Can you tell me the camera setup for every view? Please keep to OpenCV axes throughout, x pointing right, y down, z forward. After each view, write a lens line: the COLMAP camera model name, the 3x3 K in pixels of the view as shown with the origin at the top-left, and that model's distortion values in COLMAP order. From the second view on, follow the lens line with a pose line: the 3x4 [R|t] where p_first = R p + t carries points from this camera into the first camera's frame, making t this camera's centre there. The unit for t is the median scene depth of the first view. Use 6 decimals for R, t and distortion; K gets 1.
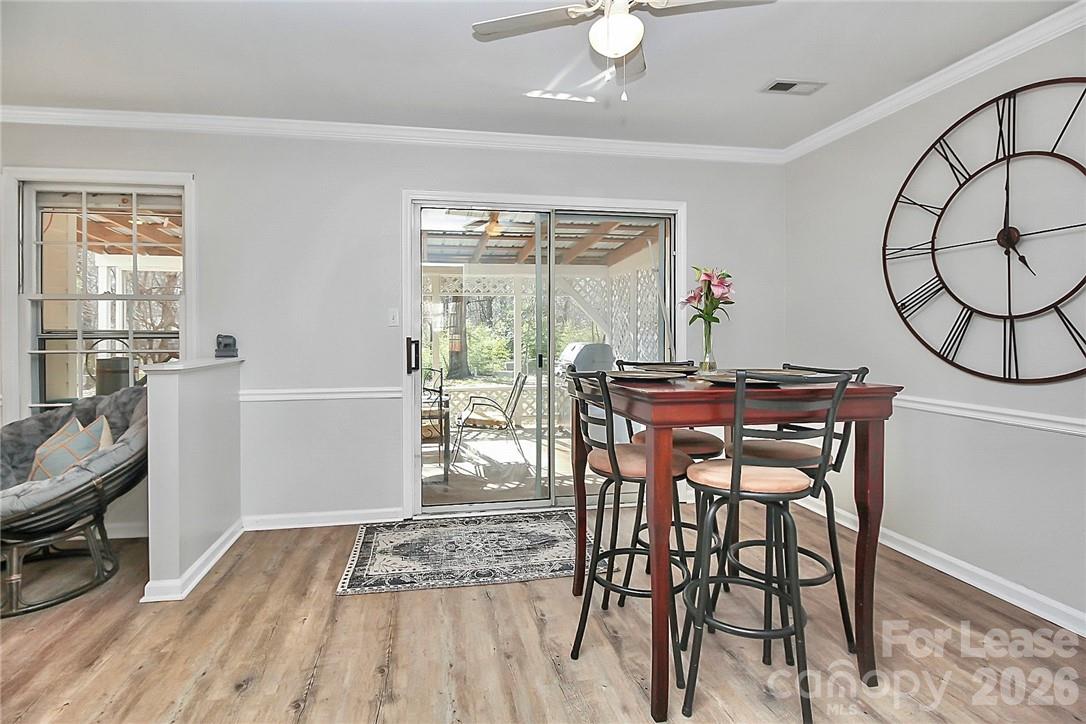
lens RADIAL K [[539.3, 0, 515.1], [0, 539.3, 334.4], [0, 0, 1]] dist [-0.004125, -0.000732]
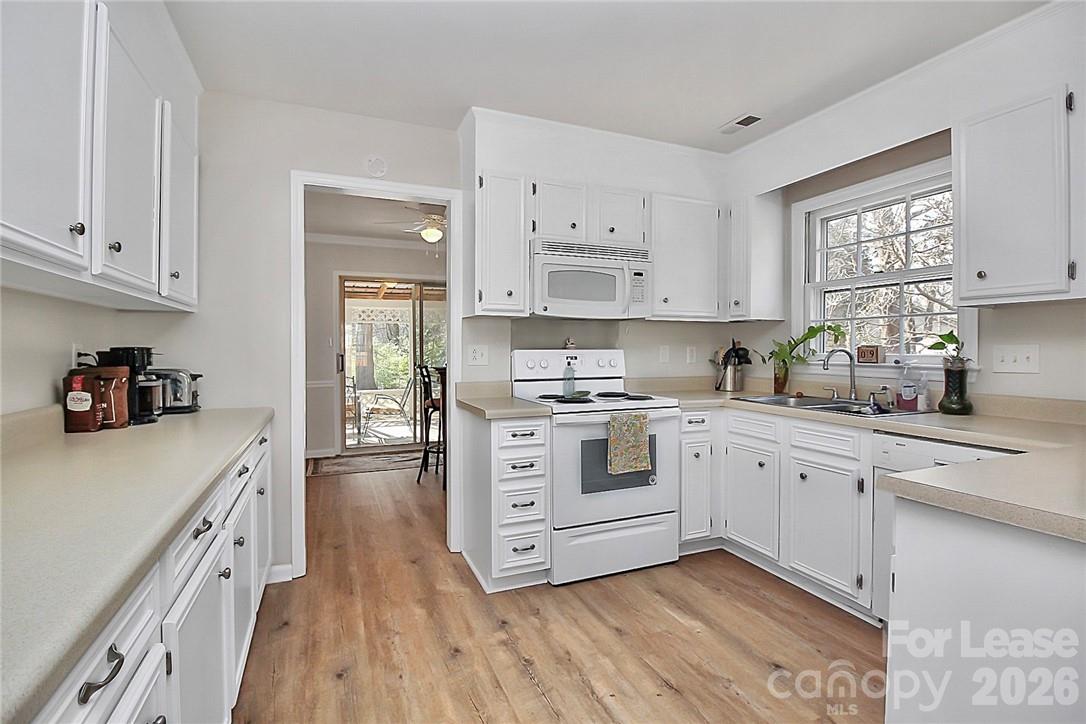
lens RADIAL K [[518.3, 0, 541.6], [0, 518.3, 350.1], [0, 0, 1]] dist [-0.005518, -0.001225]
pose [[0.975052, -0.000755, 0.221976, 0.101615], [0.001491, 0.999994, -0.003145, 0.005387], [-0.221972, 0.003397, 0.975047, -1.059985]]
